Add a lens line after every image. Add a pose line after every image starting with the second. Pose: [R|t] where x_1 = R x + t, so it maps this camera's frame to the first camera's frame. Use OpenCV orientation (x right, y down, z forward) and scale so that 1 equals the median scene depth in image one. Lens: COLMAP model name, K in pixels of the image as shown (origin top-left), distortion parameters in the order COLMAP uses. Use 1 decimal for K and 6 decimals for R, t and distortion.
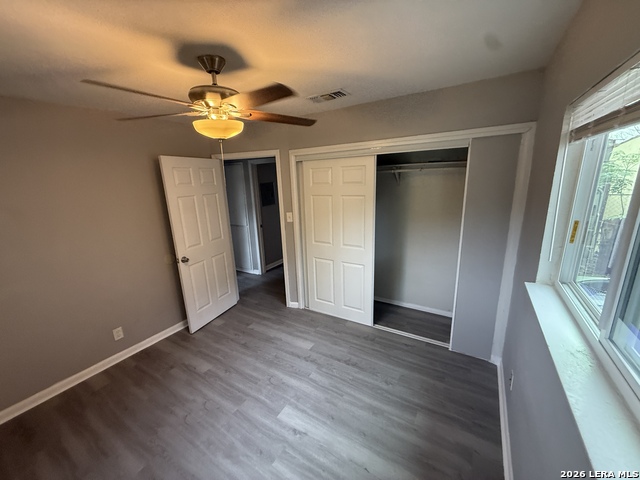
lens RADIAL K [[255.9, 0, 316.7], [0, 255.9, 240.7], [0, 0, 1]] dist [-0.001474, 0.000644]
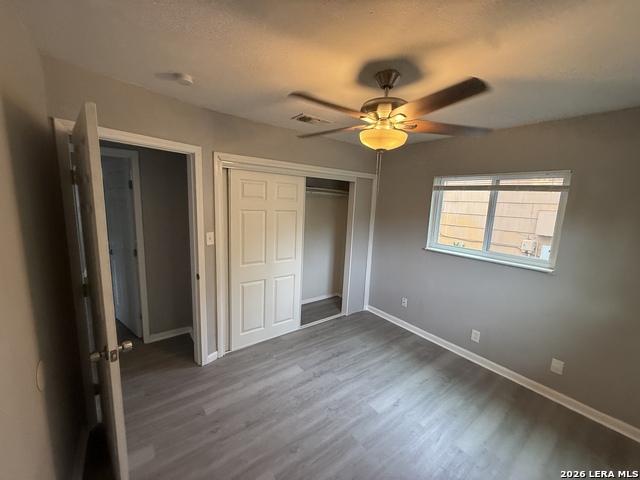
lens RADIAL K [[255.9, 0, 319.7], [0, 255.9, 241.1], [0, 0, 1]] dist [-0.001474, 0.000644]
pose [[0.352761, -0.096136, 0.930762, -0.891556], [0.162872, 0.985832, 0.040095, -0.081041], [-0.921430, 0.137452, 0.363421, 0.564254]]
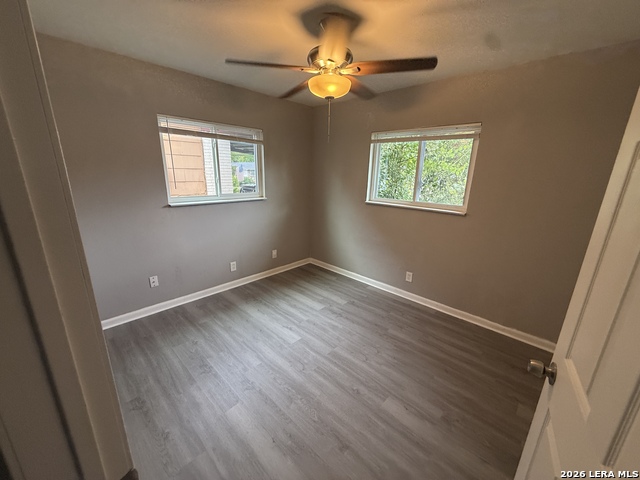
lens RADIAL K [[255.9, 0, 317.4], [0, 255.9, 239.9], [0, 0, 1]] dist [-0.001474, 0.000644]
pose [[-0.978032, -0.038191, 0.204928, -0.357122], [0.062998, 0.882954, 0.465213, -0.236465], [-0.198709, 0.467903, -0.861151, 1.398486]]
